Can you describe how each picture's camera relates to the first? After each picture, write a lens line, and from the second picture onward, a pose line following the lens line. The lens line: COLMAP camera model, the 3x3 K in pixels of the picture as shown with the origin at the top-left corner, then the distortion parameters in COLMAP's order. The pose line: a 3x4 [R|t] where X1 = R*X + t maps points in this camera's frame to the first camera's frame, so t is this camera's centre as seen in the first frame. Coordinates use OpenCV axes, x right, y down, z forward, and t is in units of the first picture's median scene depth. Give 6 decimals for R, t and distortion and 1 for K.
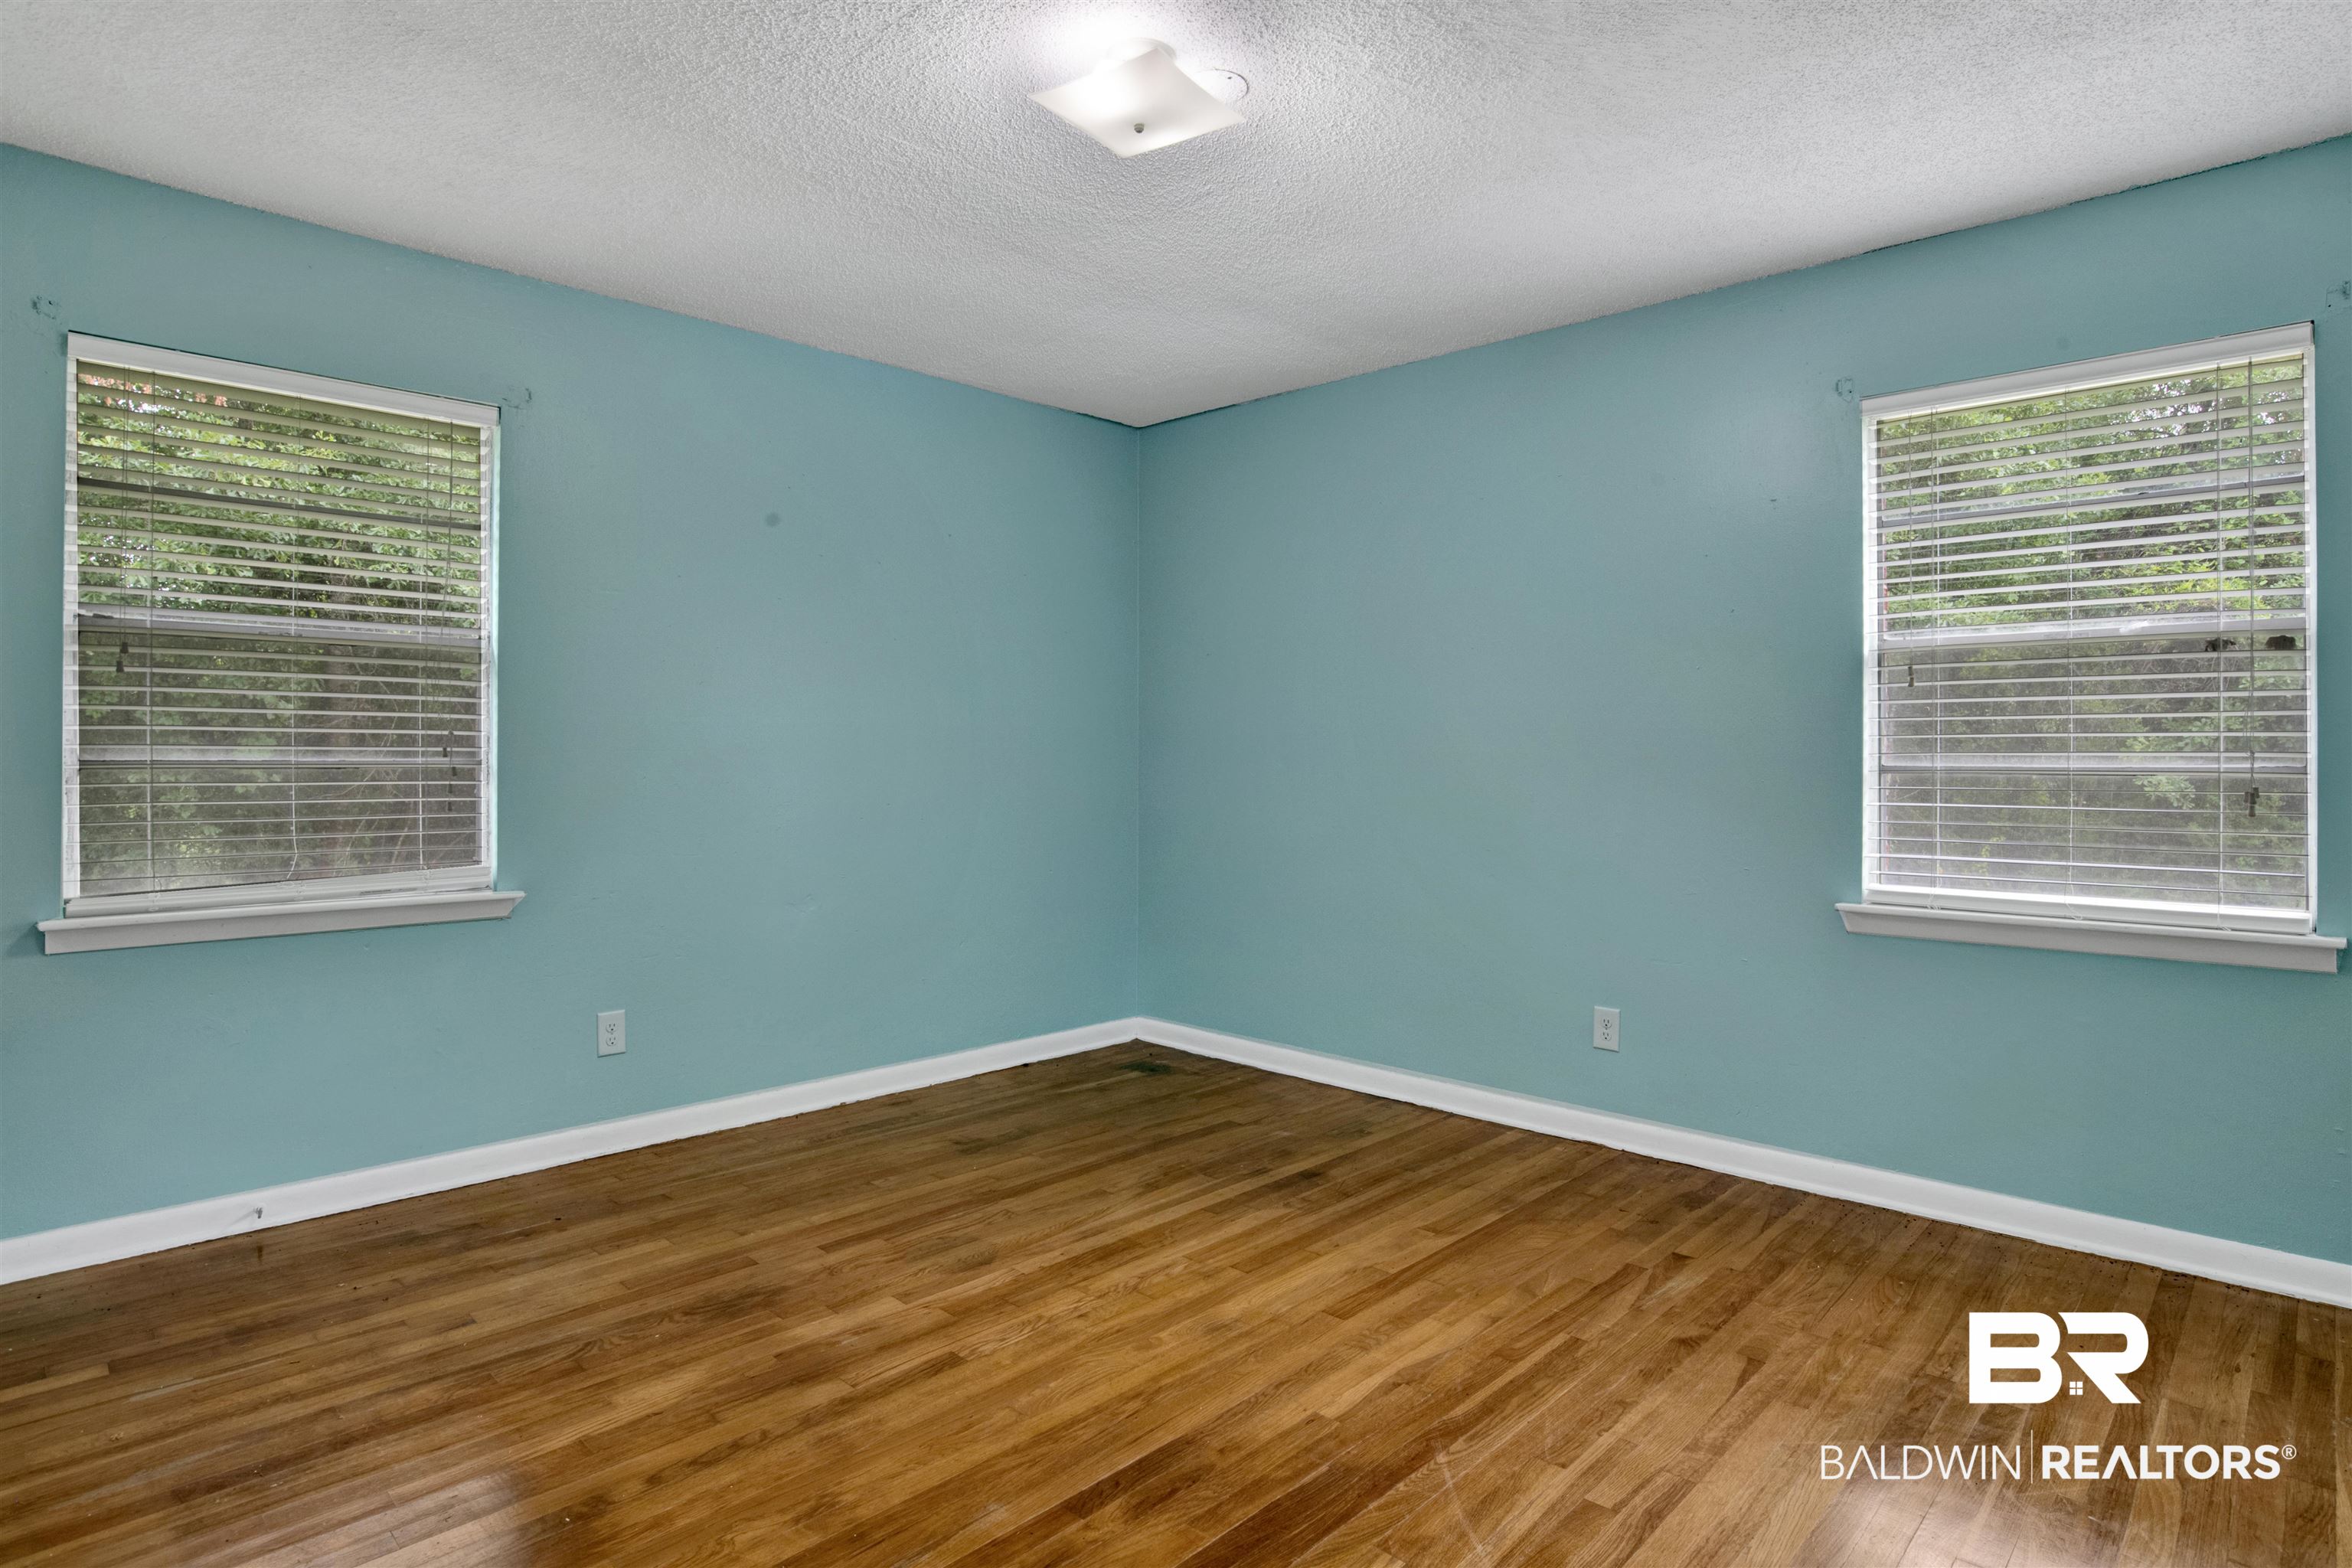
lens RADIAL K [[1233.7, 0, 1174.9], [0, 1233.7, 775.3], [0, 0, 1]] dist [-0.065129, 0.020365]
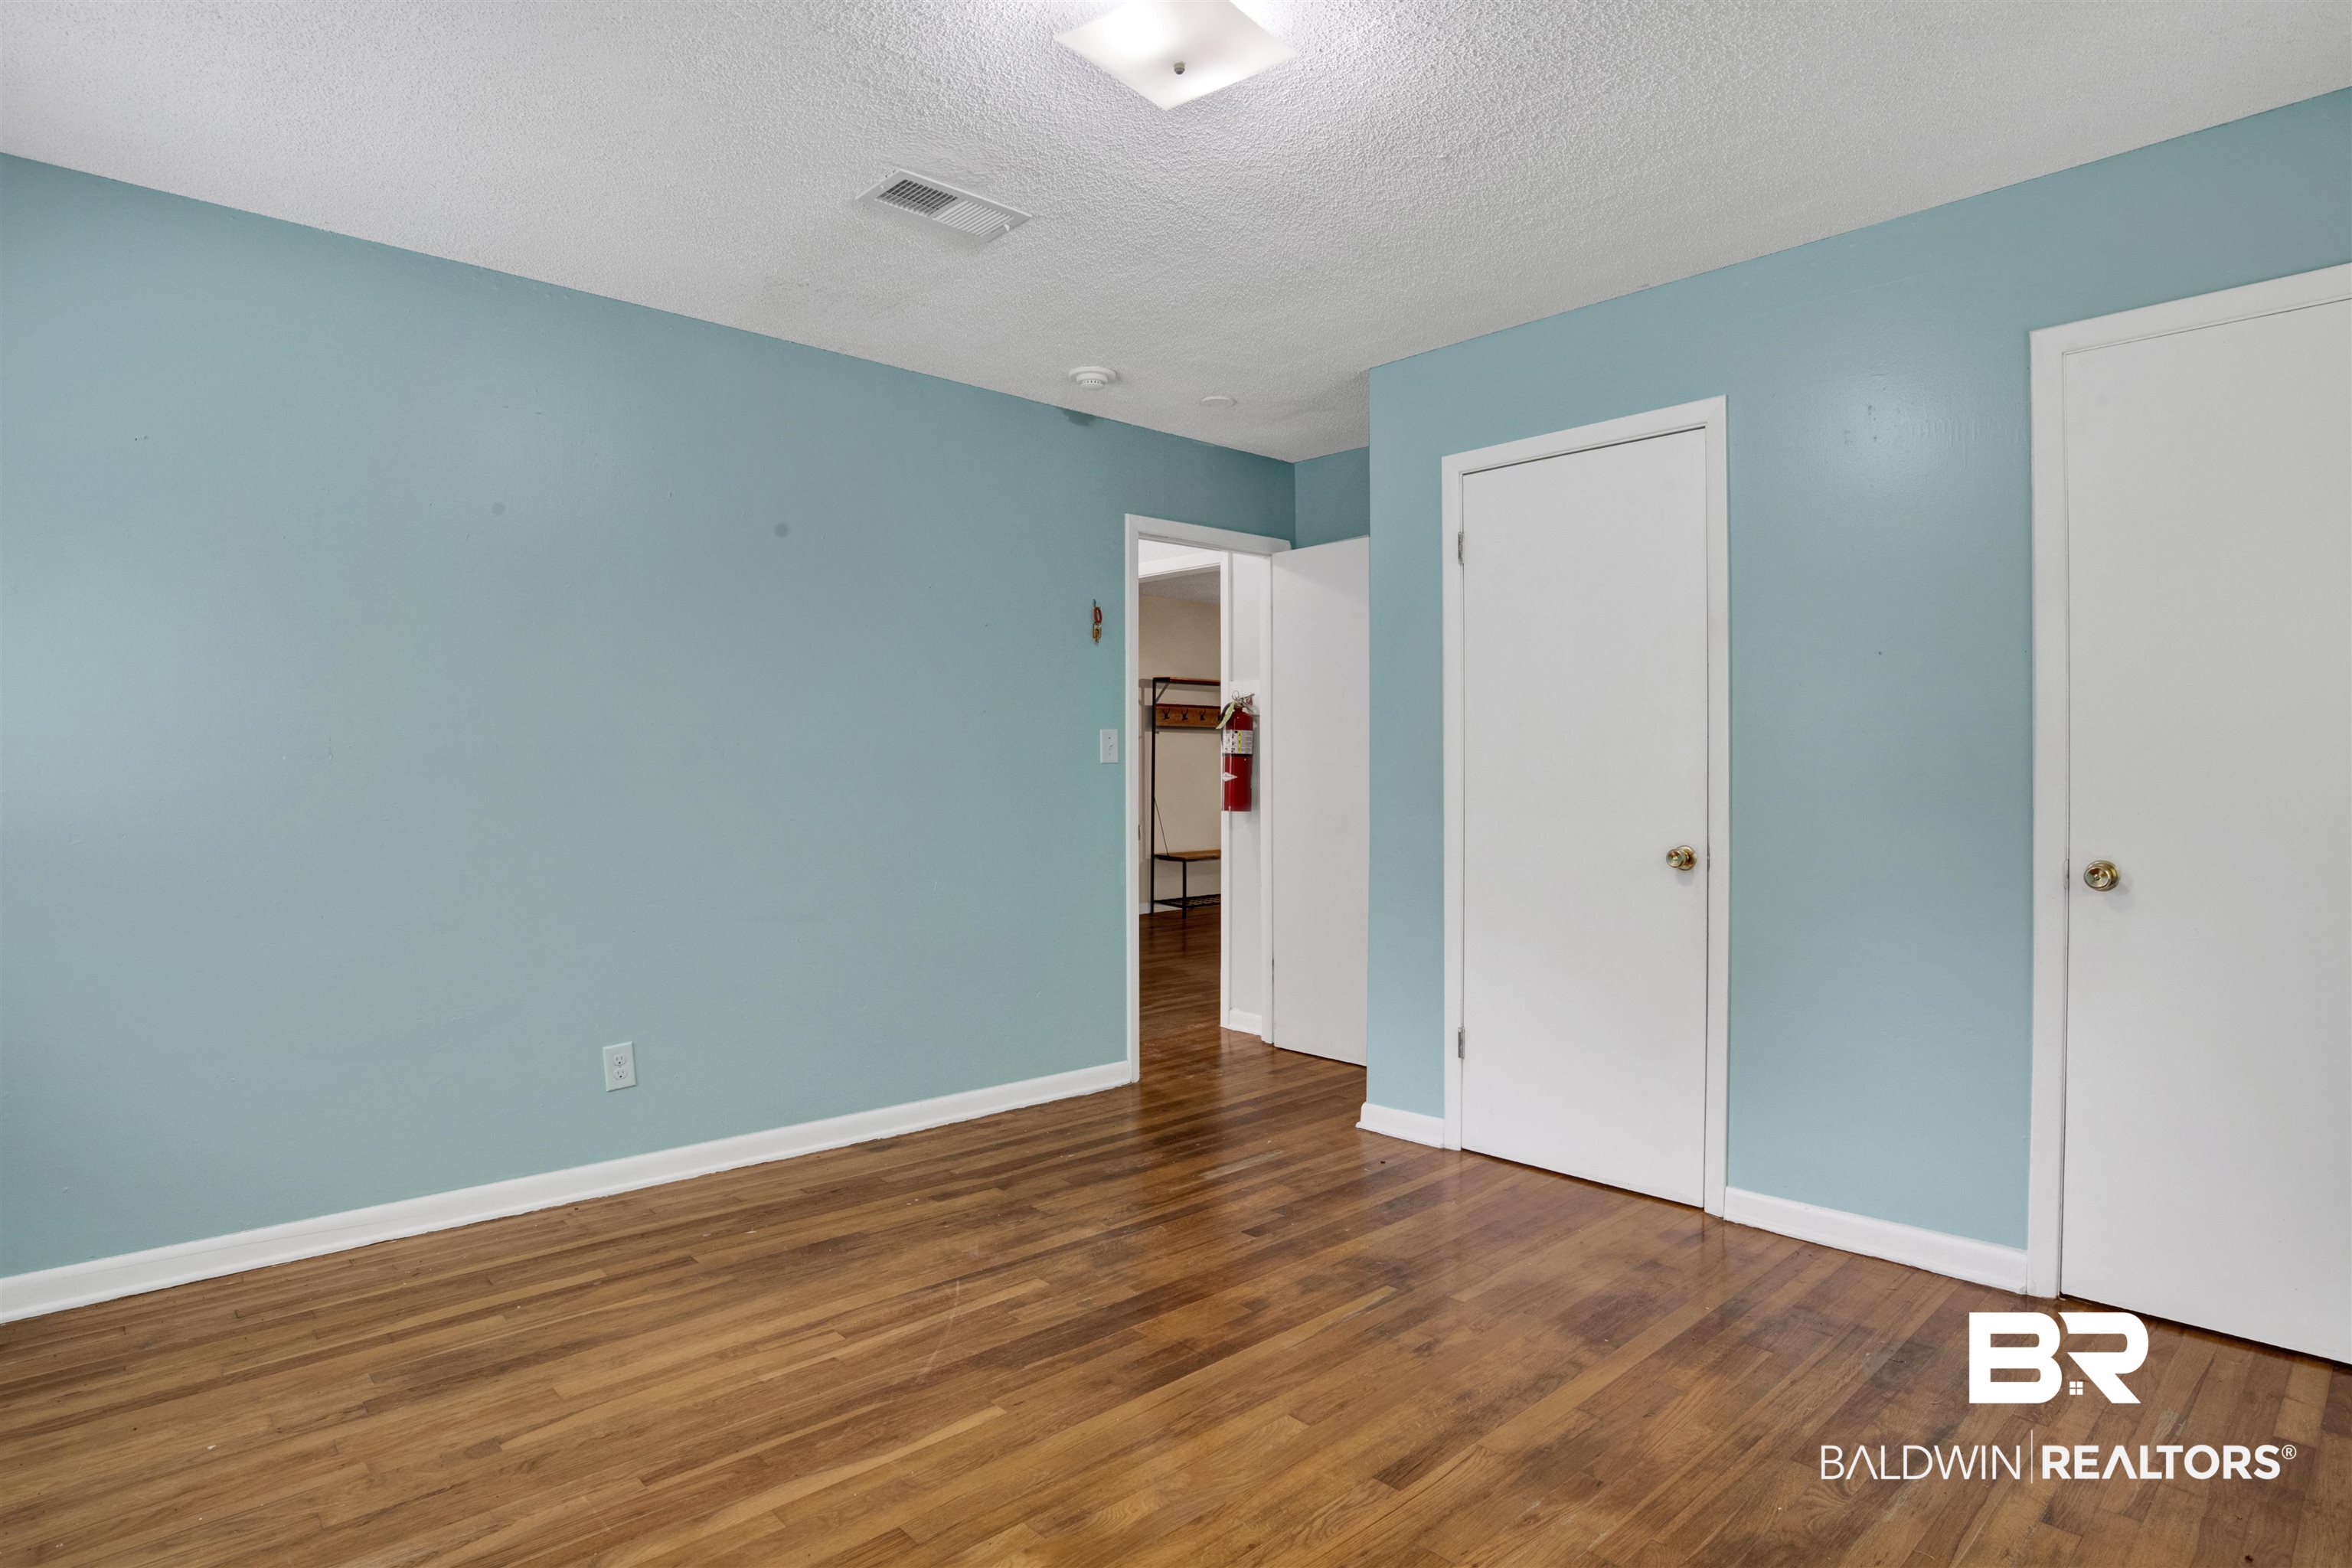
lens RADIAL K [[1233.7, 0, 1174.9], [0, 1233.7, 775.3], [0, 0, 1]] dist [-0.065129, 0.020365]
pose [[-0.998168, -0.003619, 0.060393, -0.091619], [-0.002666, 0.999871, 0.015854, -0.037008], [-0.060443, 0.015664, -0.998049, 2.138745]]
